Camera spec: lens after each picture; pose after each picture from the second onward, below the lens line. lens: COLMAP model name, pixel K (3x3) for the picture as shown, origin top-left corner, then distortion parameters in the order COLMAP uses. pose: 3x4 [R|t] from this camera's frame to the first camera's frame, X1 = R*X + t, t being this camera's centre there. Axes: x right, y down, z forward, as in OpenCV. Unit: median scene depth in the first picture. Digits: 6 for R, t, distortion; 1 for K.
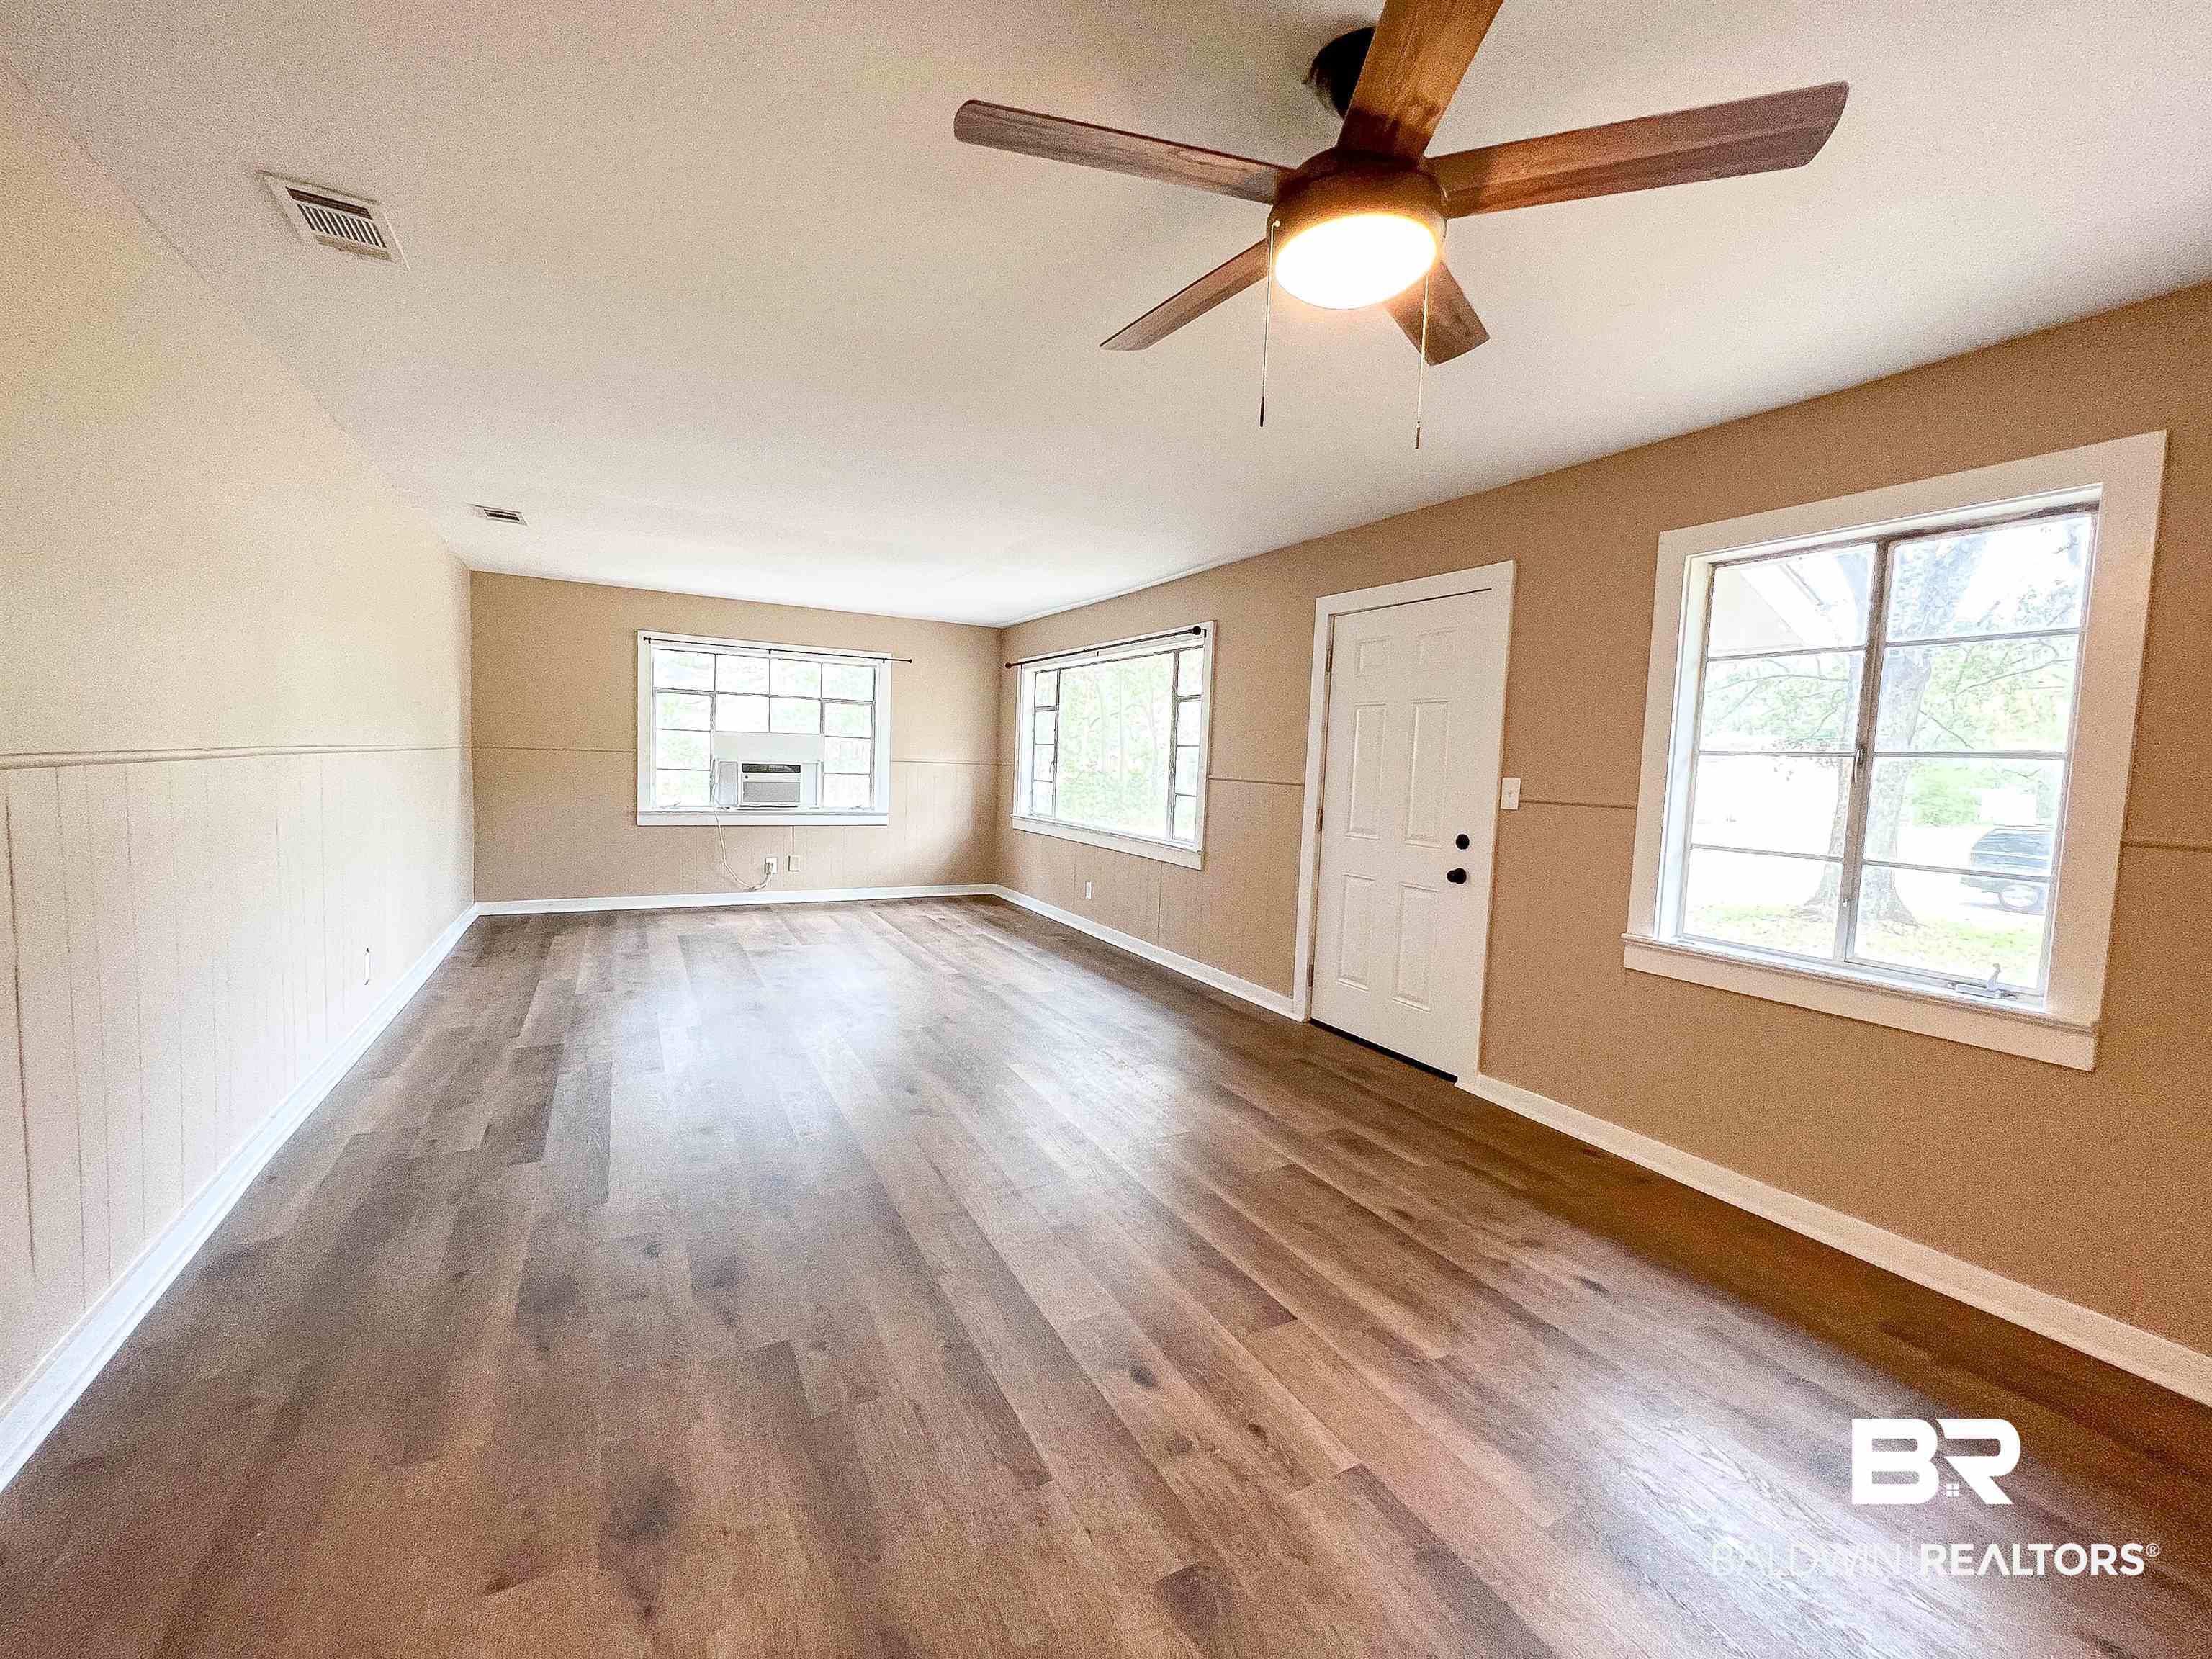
lens RADIAL K [[884.2, 0, 1102.1], [0, 884.2, 819.2], [0, 0, 1]] dist [-0.003126, 0.001402]
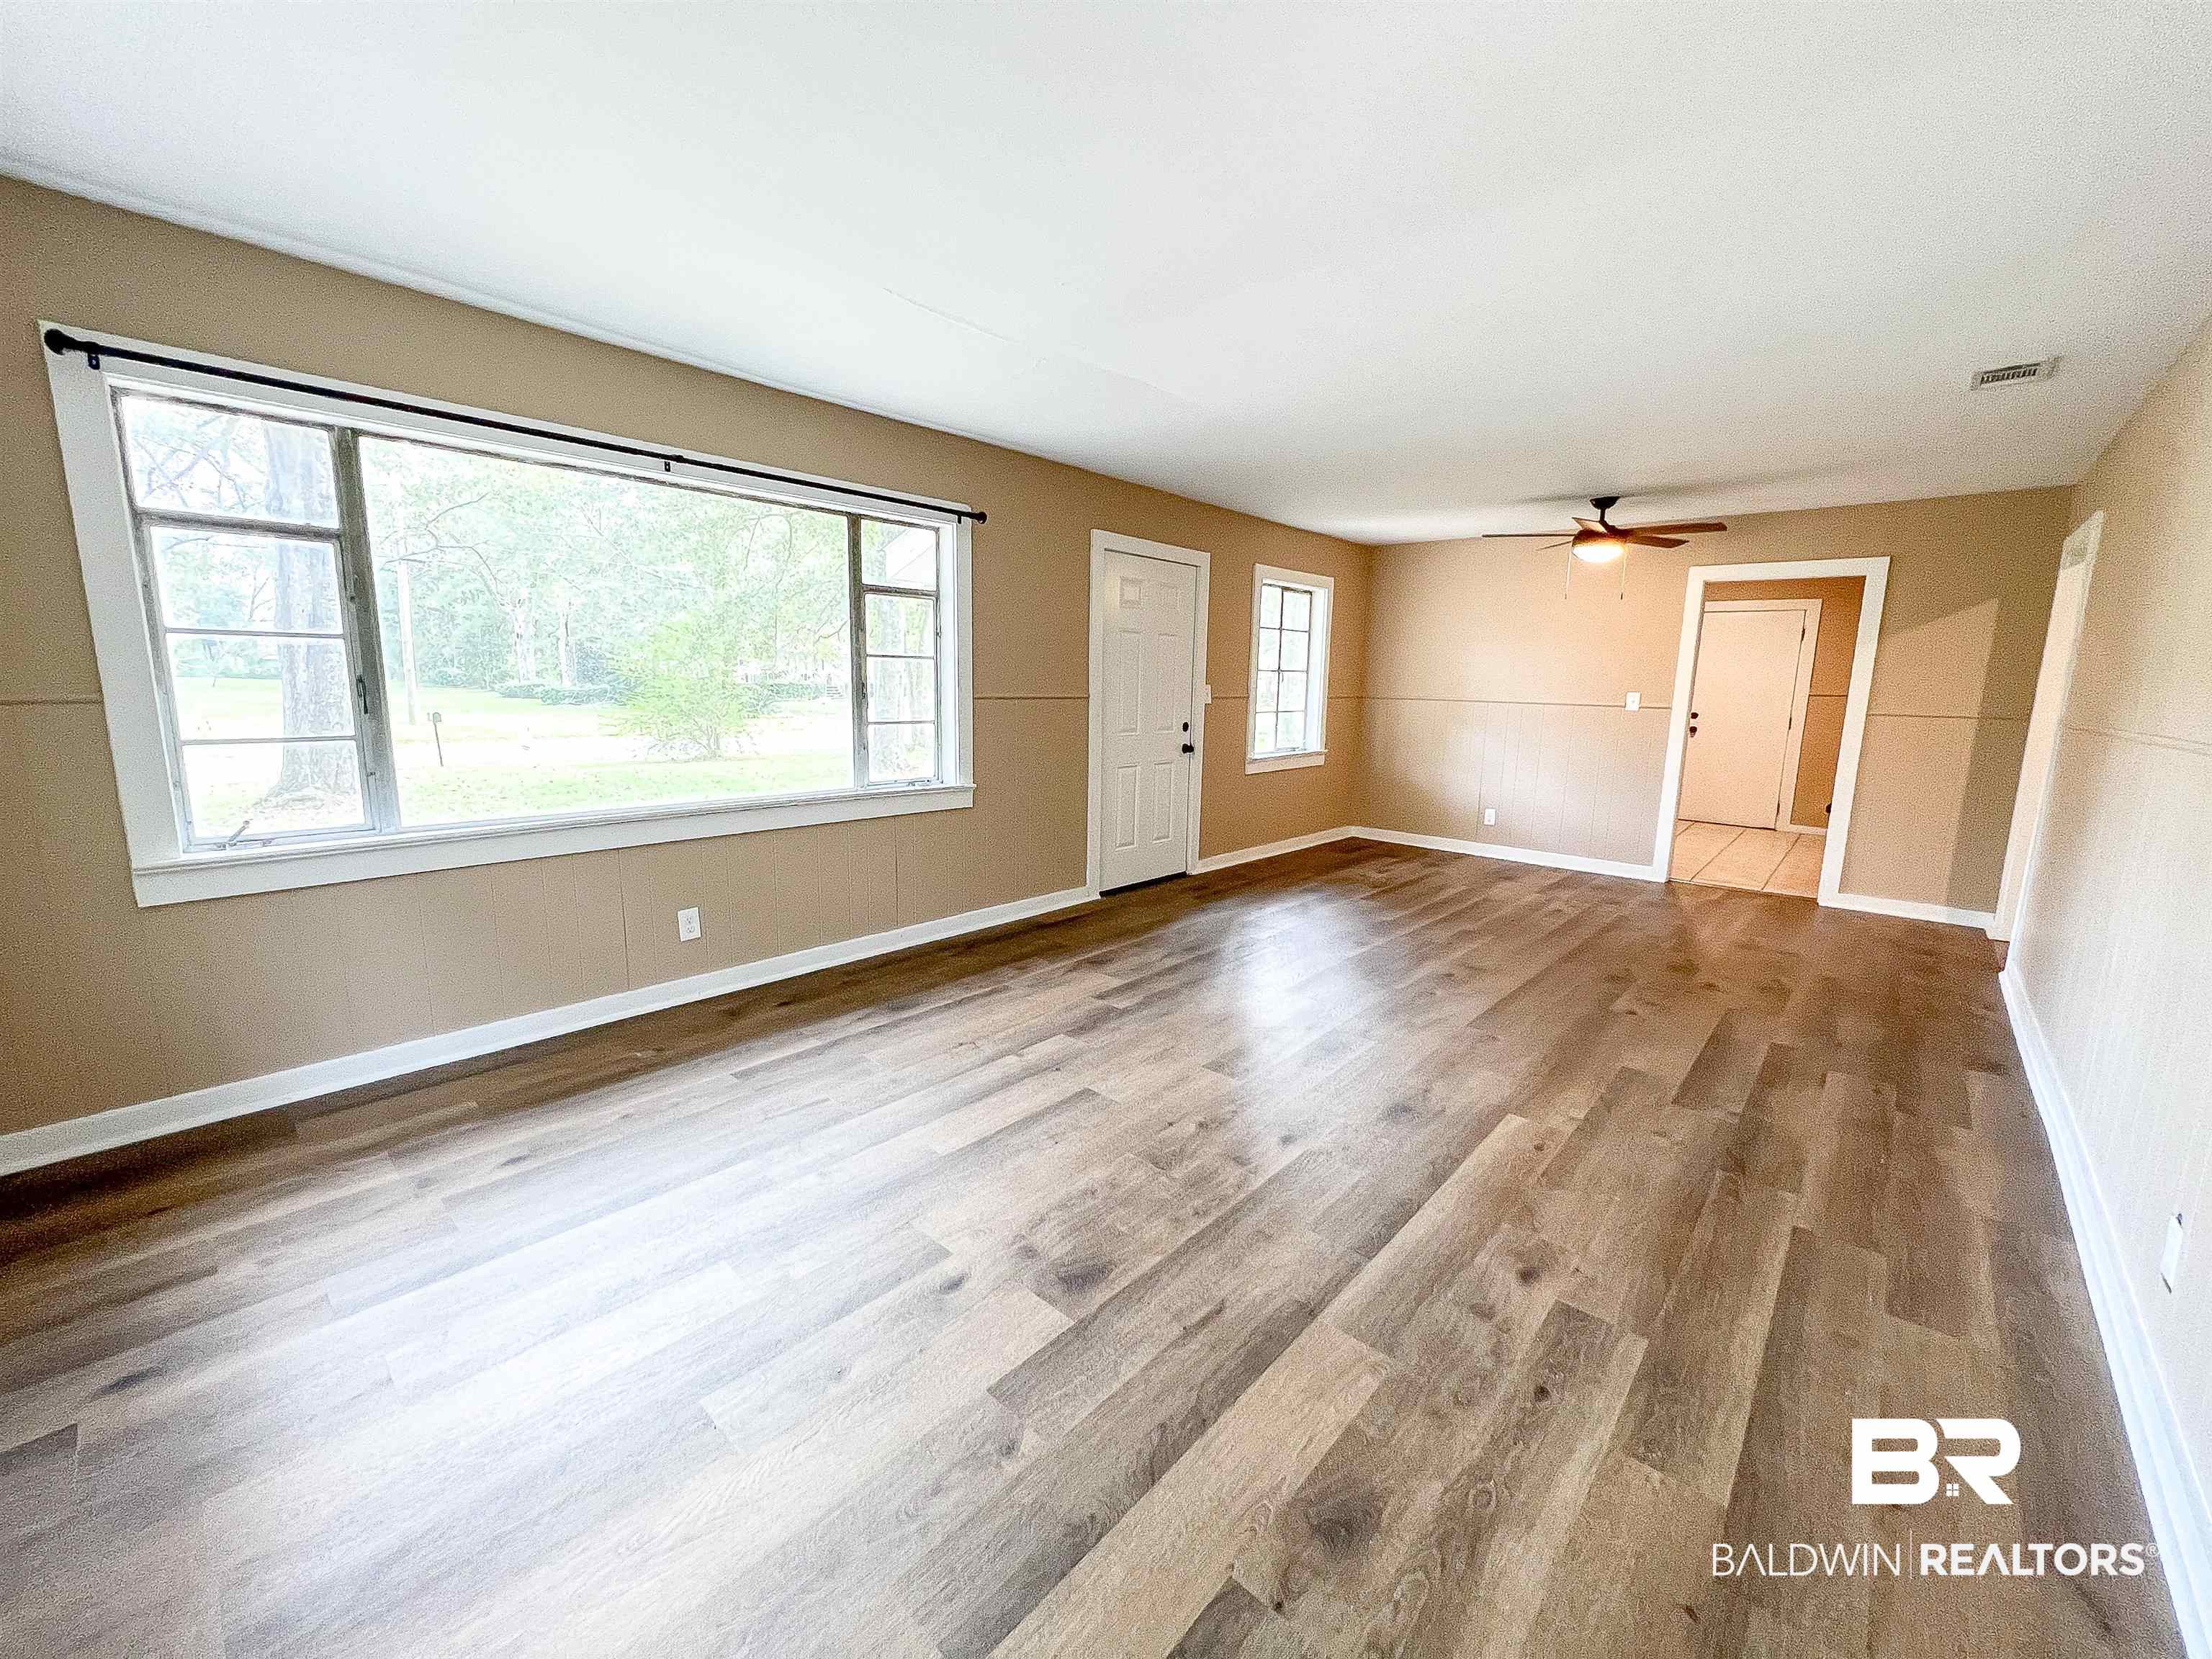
lens RADIAL K [[884.2, 0, 1110.2], [0, 884.2, 816.0], [0, 0, 1]] dist [-0.003126, 0.001402]
pose [[-0.331812, -0.192439, 0.923509, -0.872206], [0.031031, 0.976215, 0.214571, -0.136090], [-0.942835, 0.099855, -0.317948, 1.384855]]
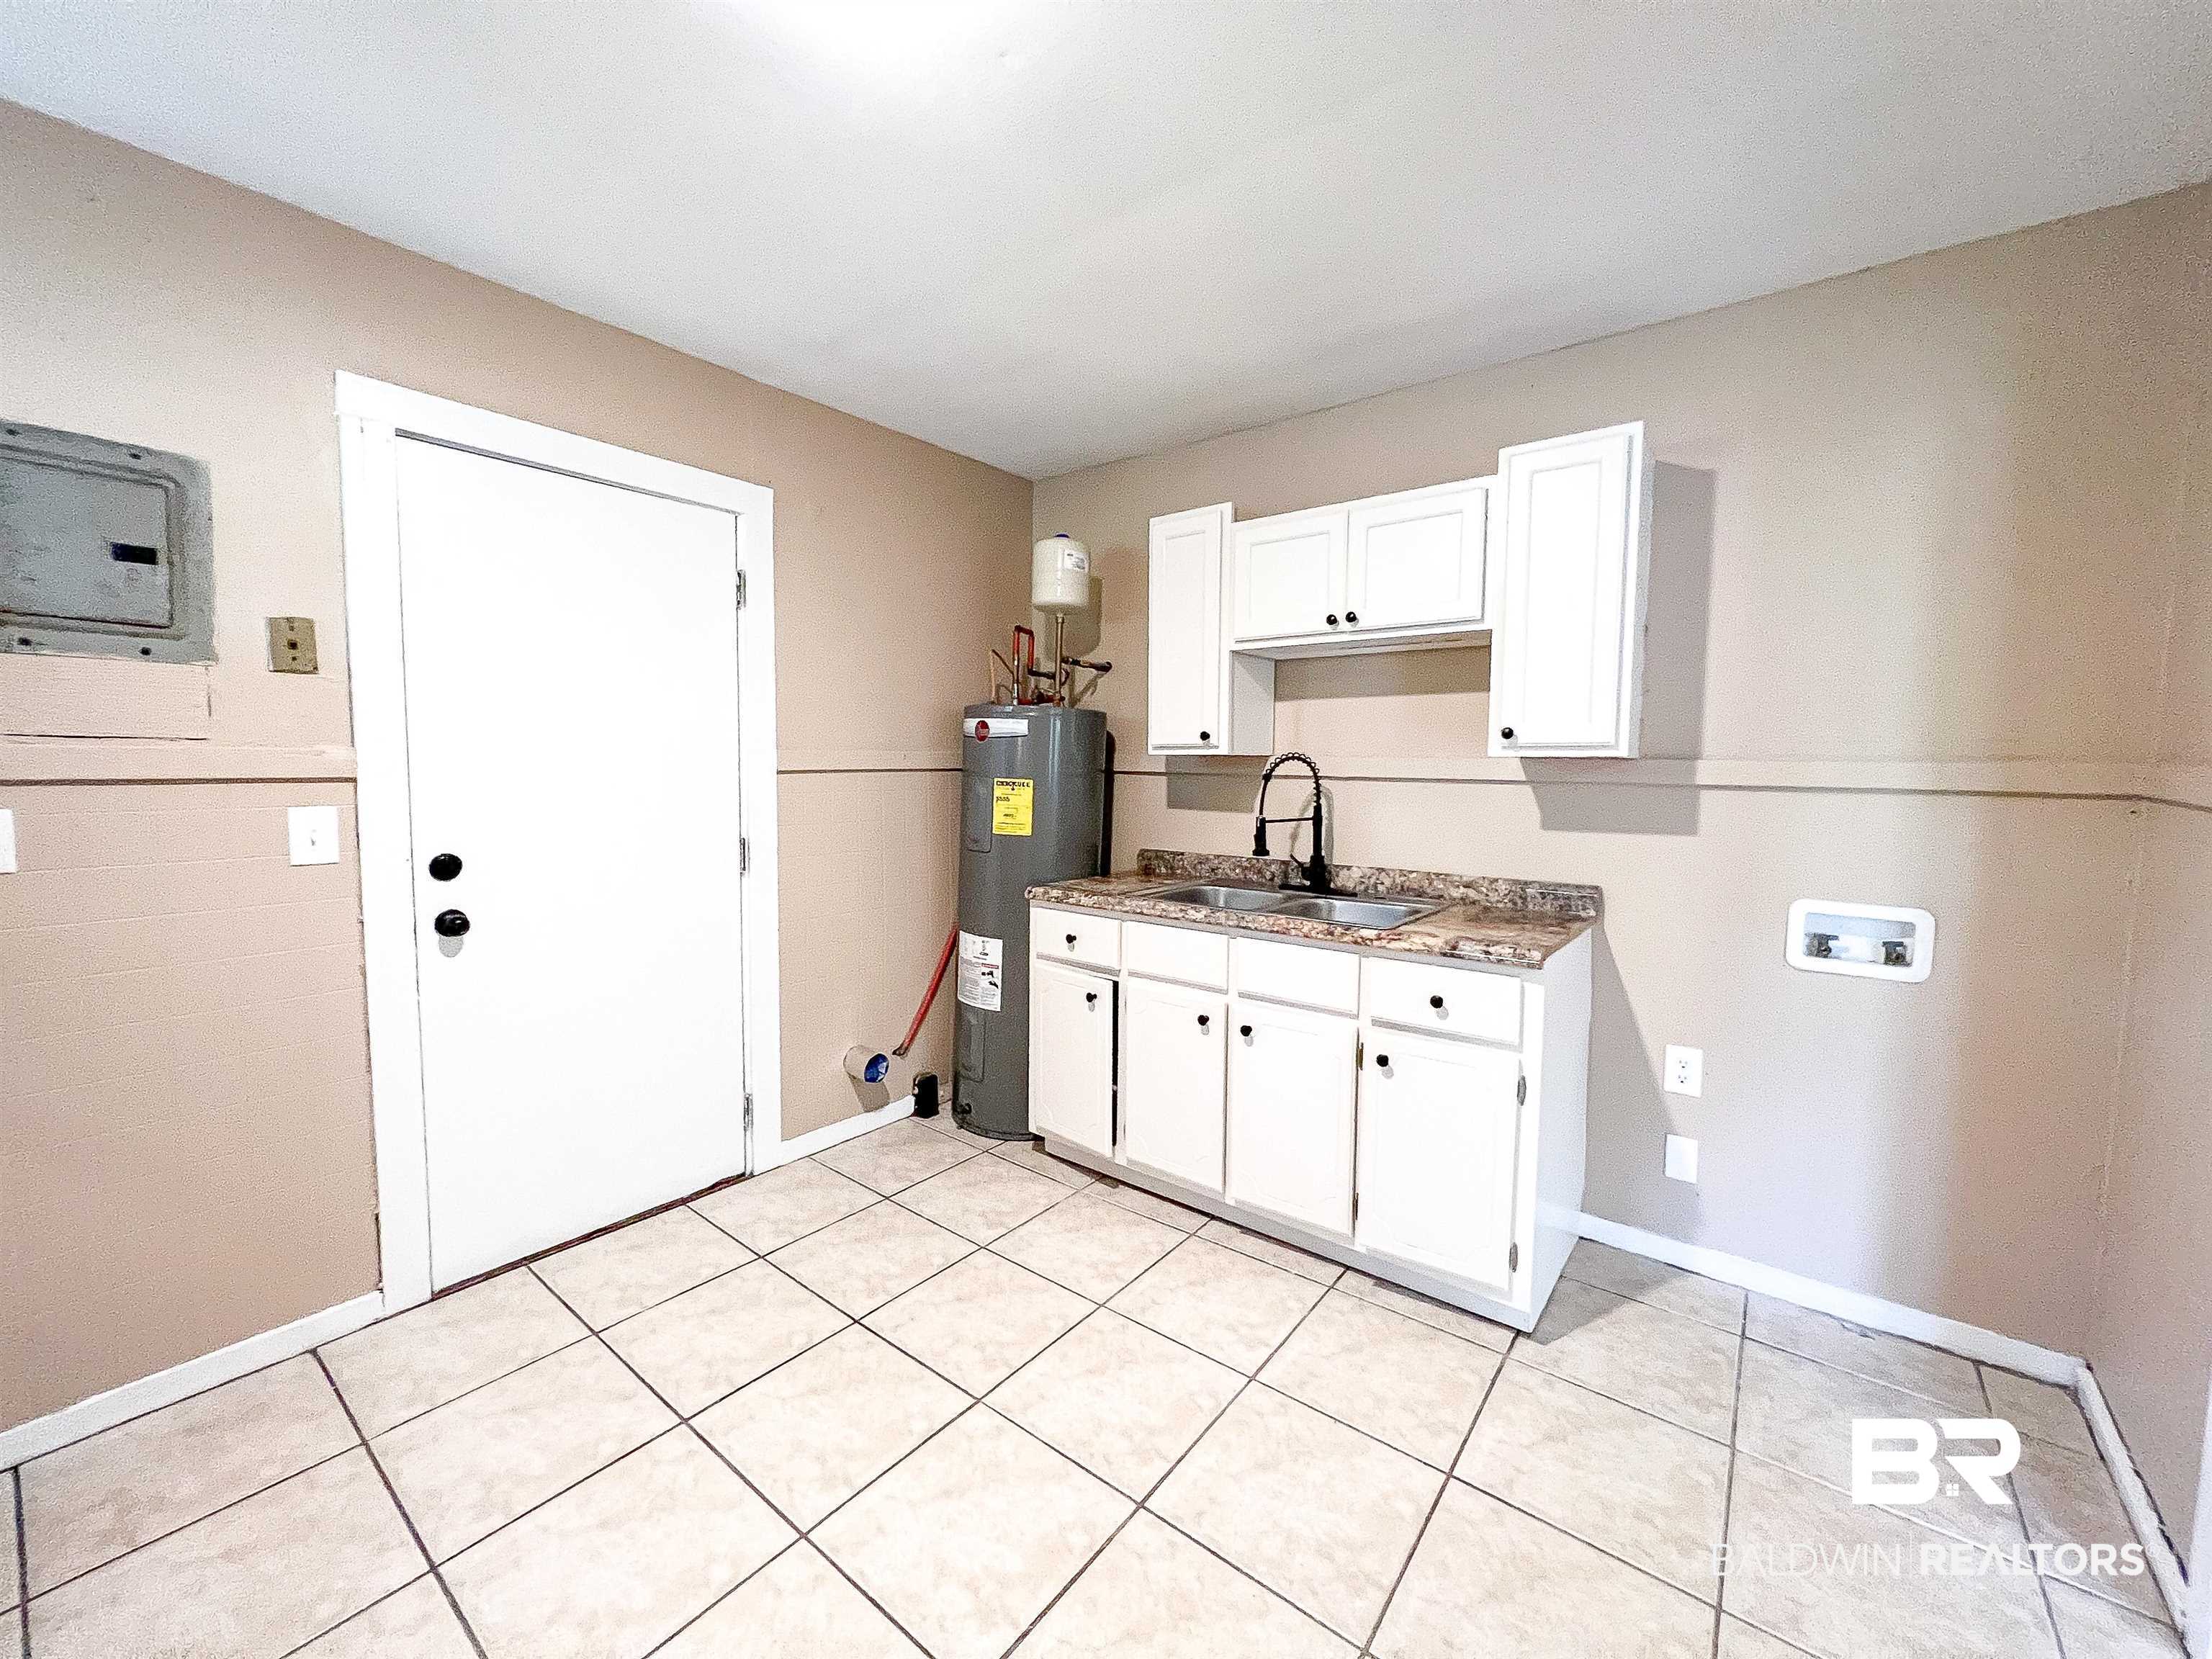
lens RADIAL K [[884.2, 0, 1100.7], [0, 884.2, 825.0], [0, 0, 1]] dist [-0.003126, 0.001402]
pose [[-0.919539, -0.017881, -0.392592, 0.423927], [-0.070003, 0.990441, 0.118853, 0.005329], [0.386714, 0.136773, -0.912001, 0.072613]]
